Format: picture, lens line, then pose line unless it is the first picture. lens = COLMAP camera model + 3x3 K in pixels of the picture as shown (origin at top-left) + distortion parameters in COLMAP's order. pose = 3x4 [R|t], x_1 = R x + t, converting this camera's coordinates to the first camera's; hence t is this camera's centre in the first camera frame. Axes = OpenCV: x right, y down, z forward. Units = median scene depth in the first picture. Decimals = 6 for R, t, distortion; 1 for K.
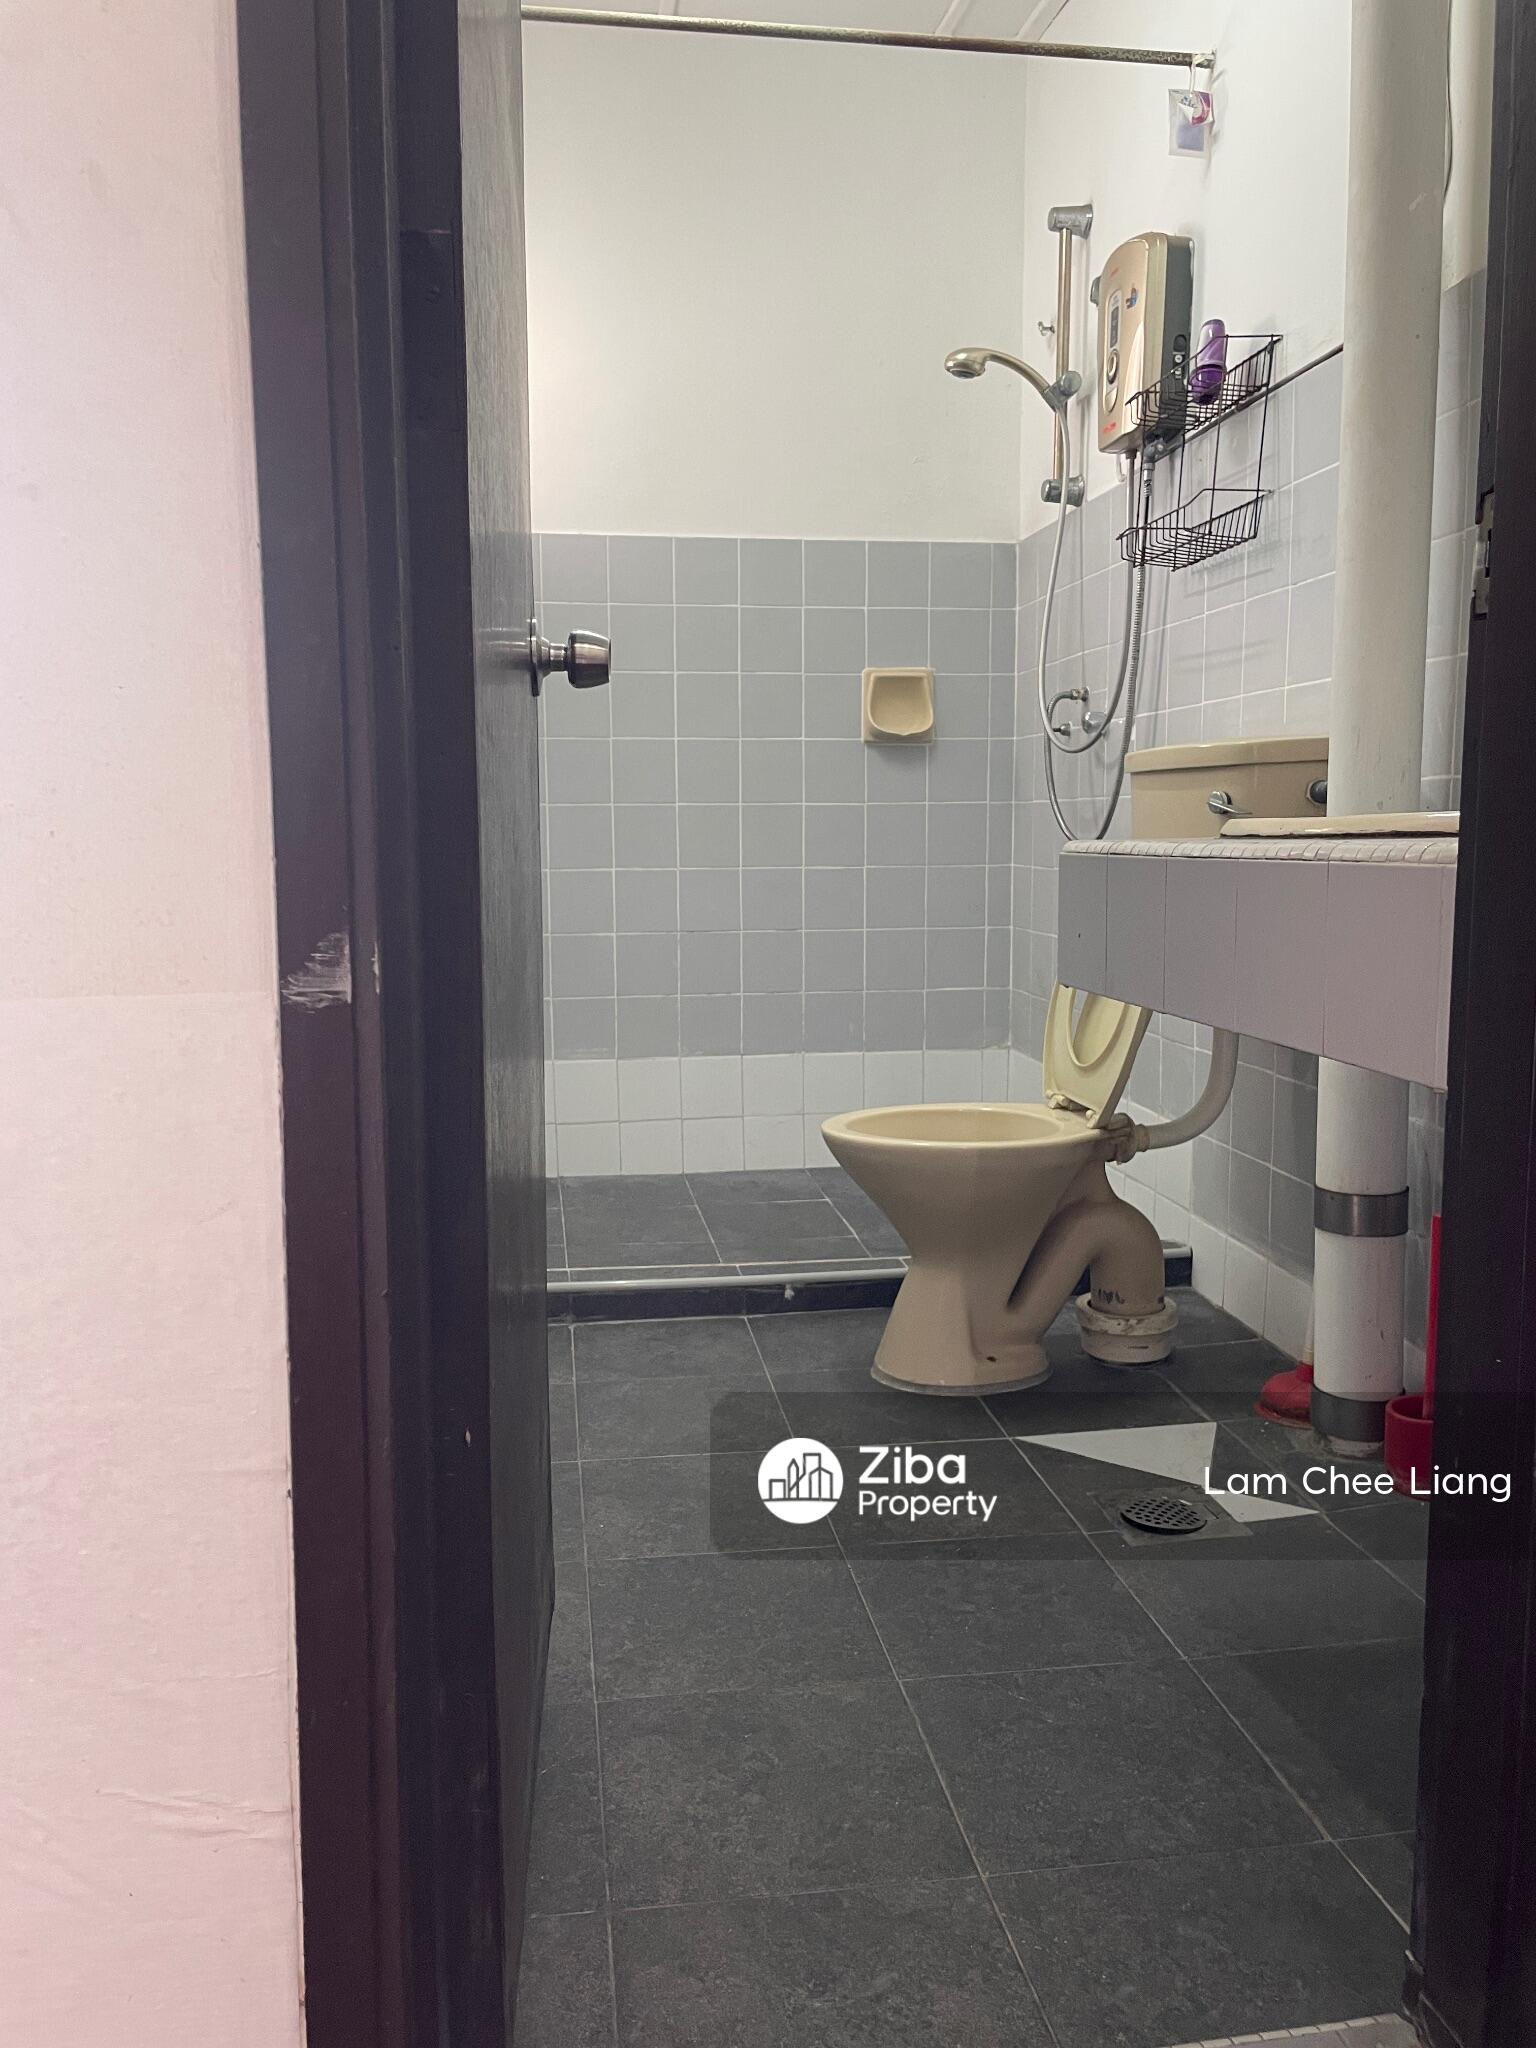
lens RADIAL K [[1583.4, 0, 761.2], [0, 1583.4, 1026.8], [0, 0, 1]] dist [0.089912, -0.119386]
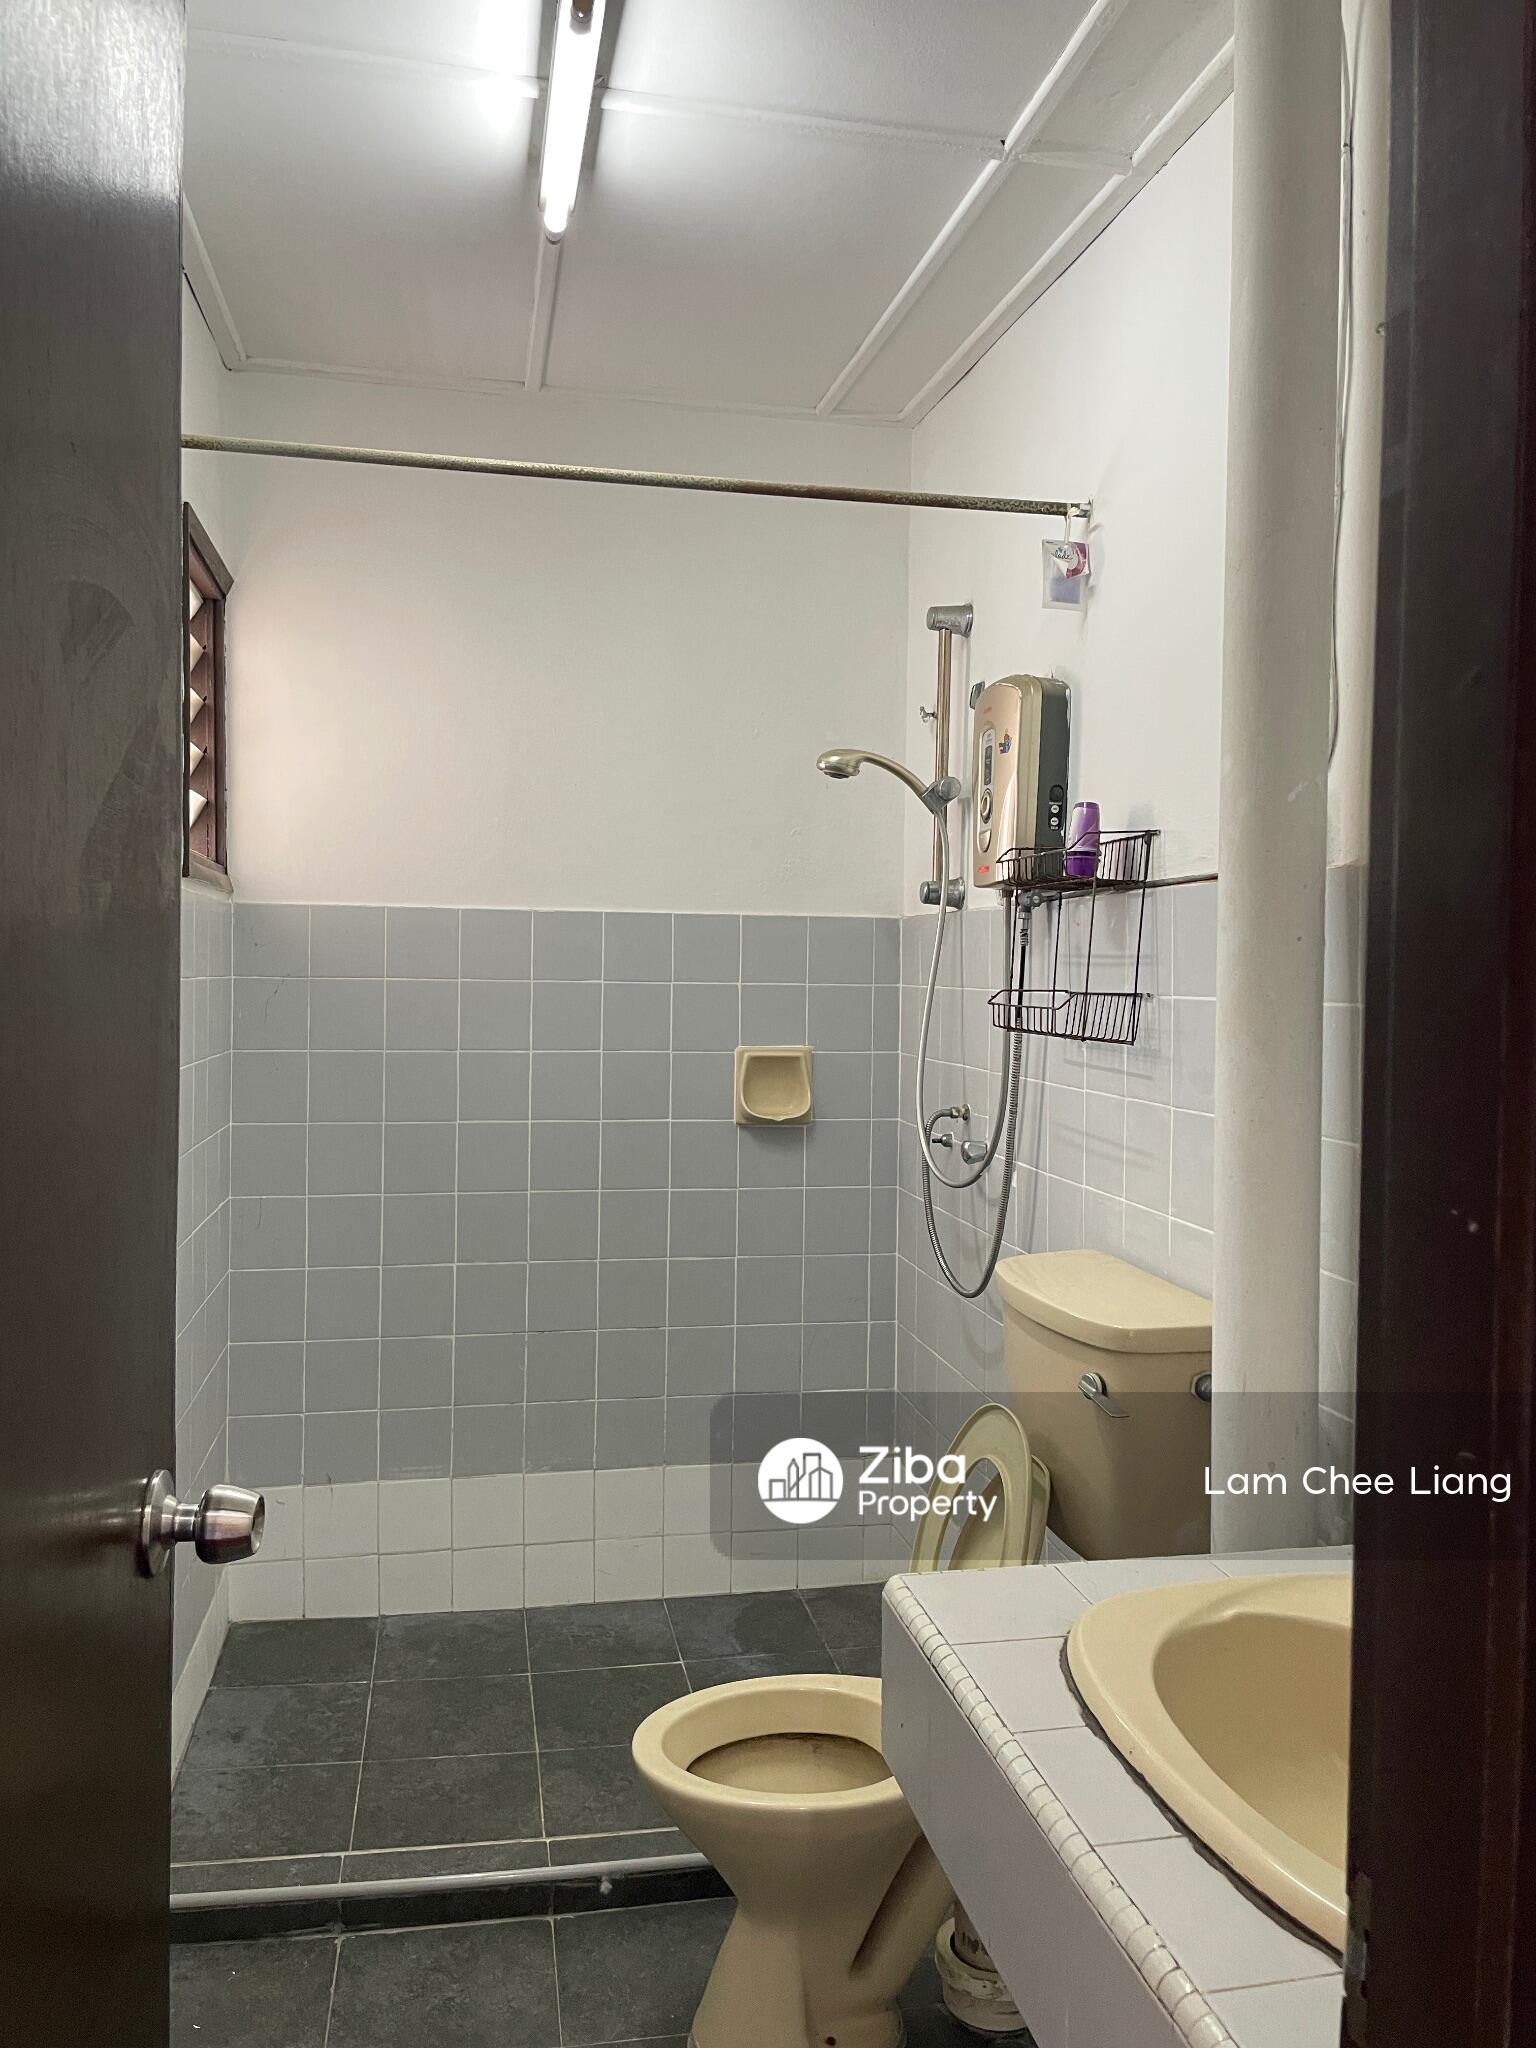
lens RADIAL K [[1583.4, 0, 765.4], [0, 1583.4, 1027.0], [0, 0, 1]] dist [0.089912, -0.119386]
pose [[0.998905, 0.019213, 0.042657, 0.055987], [-0.015183, 0.995562, -0.092877, -0.203114], [-0.044252, 0.092128, 0.994763, 0.104925]]
